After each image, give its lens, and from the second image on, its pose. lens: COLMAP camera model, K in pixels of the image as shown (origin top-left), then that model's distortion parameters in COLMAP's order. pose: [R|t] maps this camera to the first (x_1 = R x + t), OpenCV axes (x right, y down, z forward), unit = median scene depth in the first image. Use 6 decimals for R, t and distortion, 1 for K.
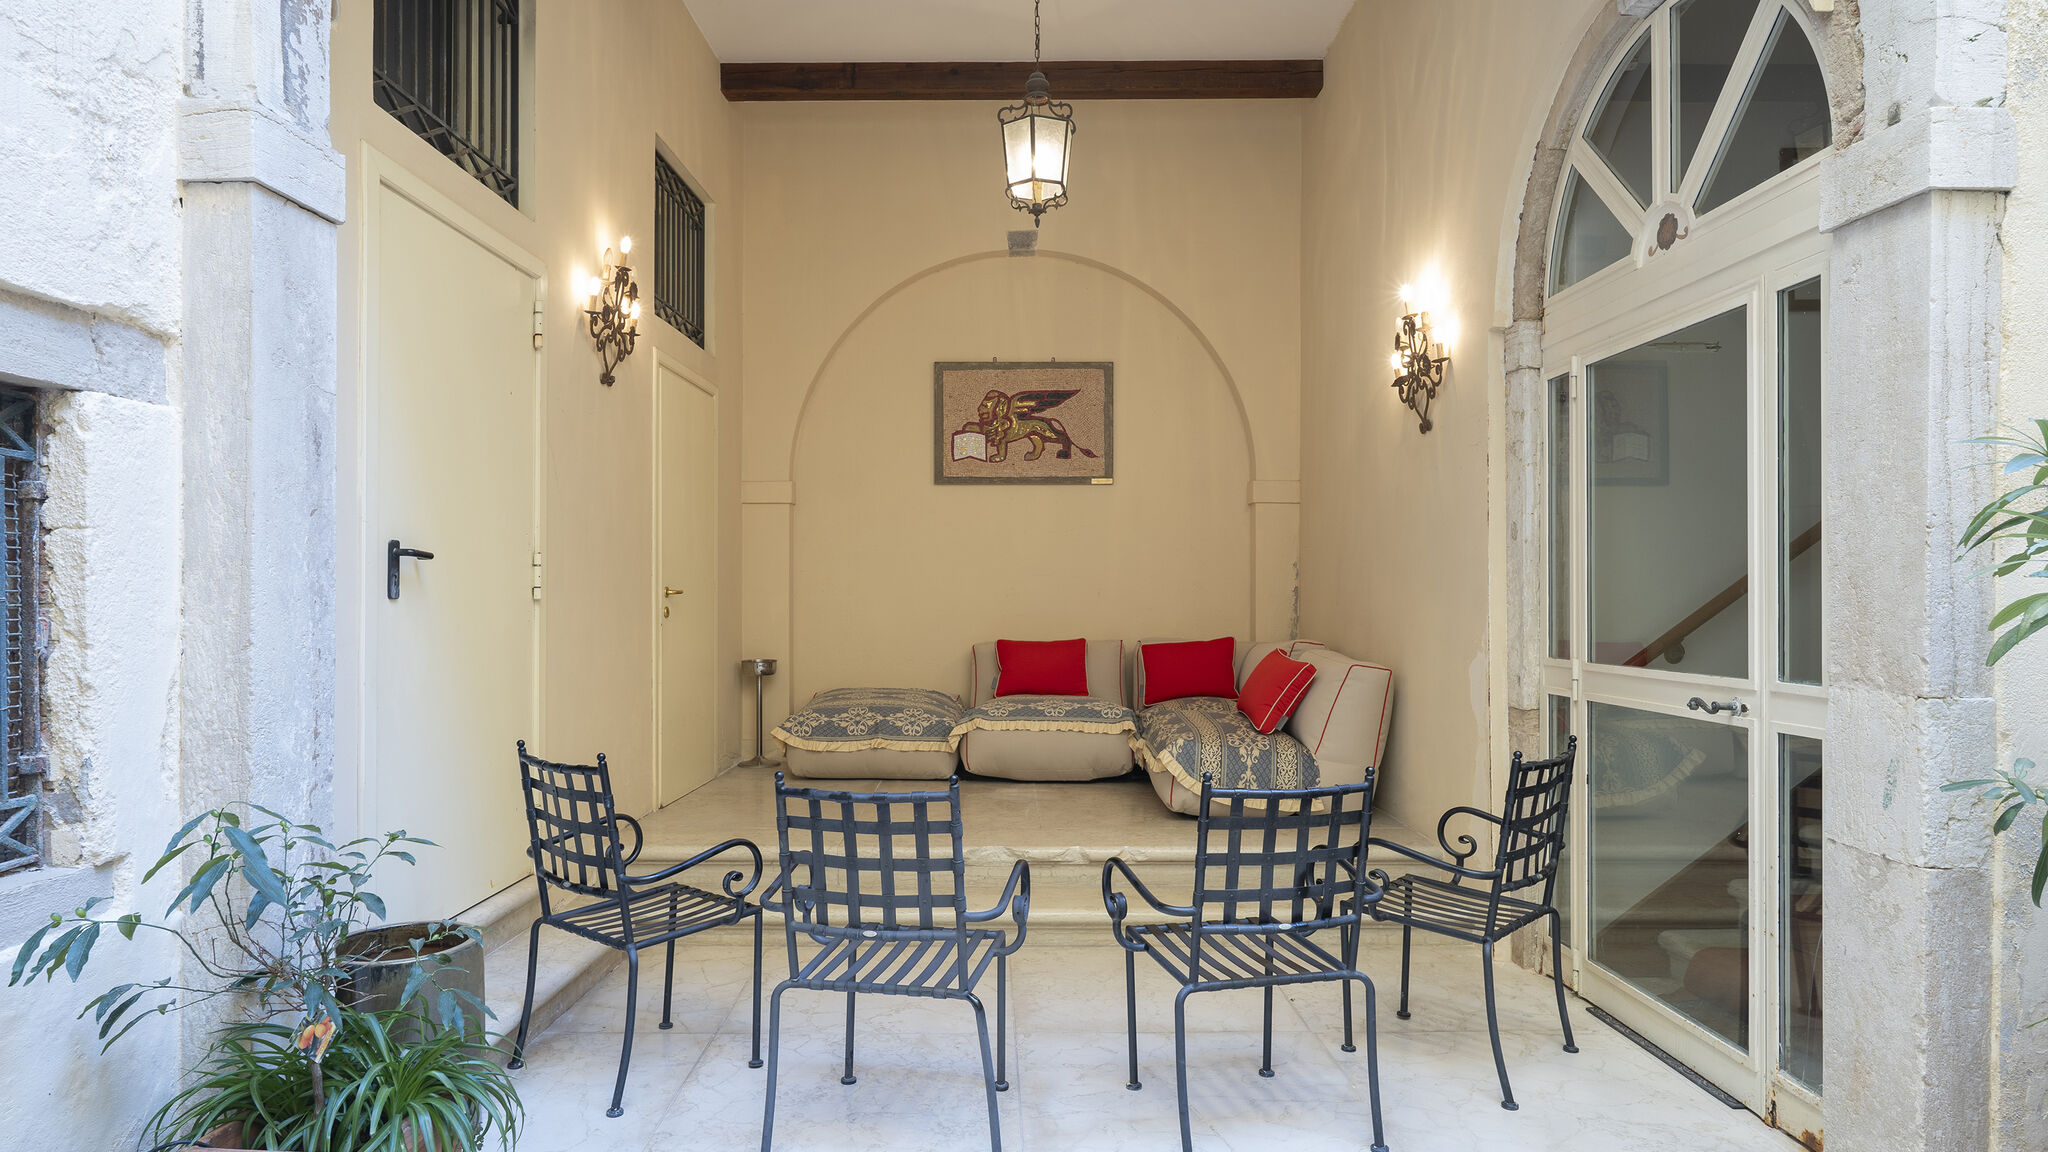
lens RADIAL K [[1006.5, 0, 1075.0], [0, 1006.5, 599.5], [0, 0, 1]] dist [0.000599, 0.000166]
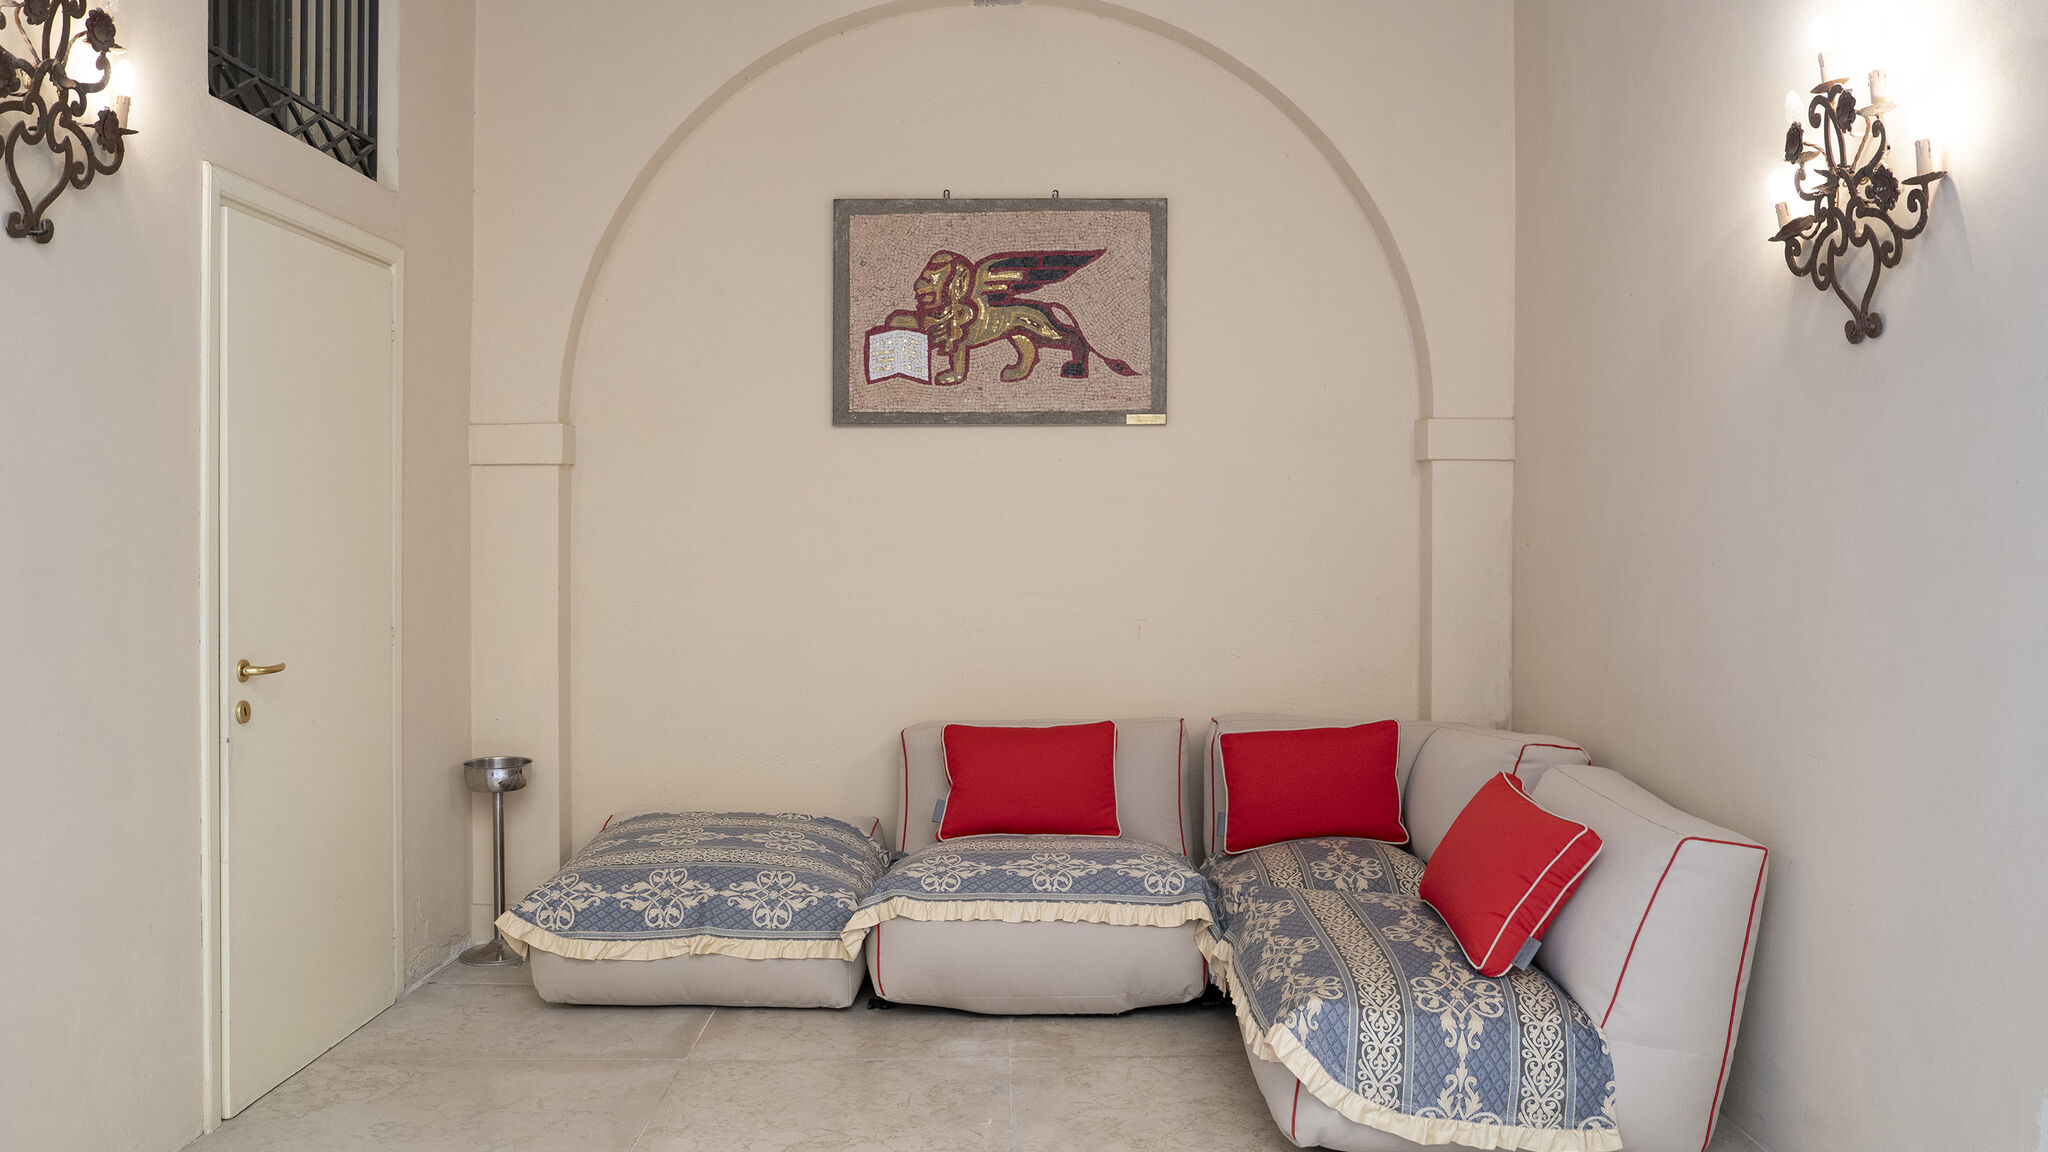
lens RADIAL K [[1460.1, 0, 1123.6], [0, 1460.1, 539.7], [0, 0, 1]] dist [-0.042754, -0.001739]
pose [[0.999952, -0.001178, 0.009678, 0.011982], [0.001319, 0.999894, -0.014496, -0.067865], [-0.009659, 0.014509, 0.999848, 0.359262]]
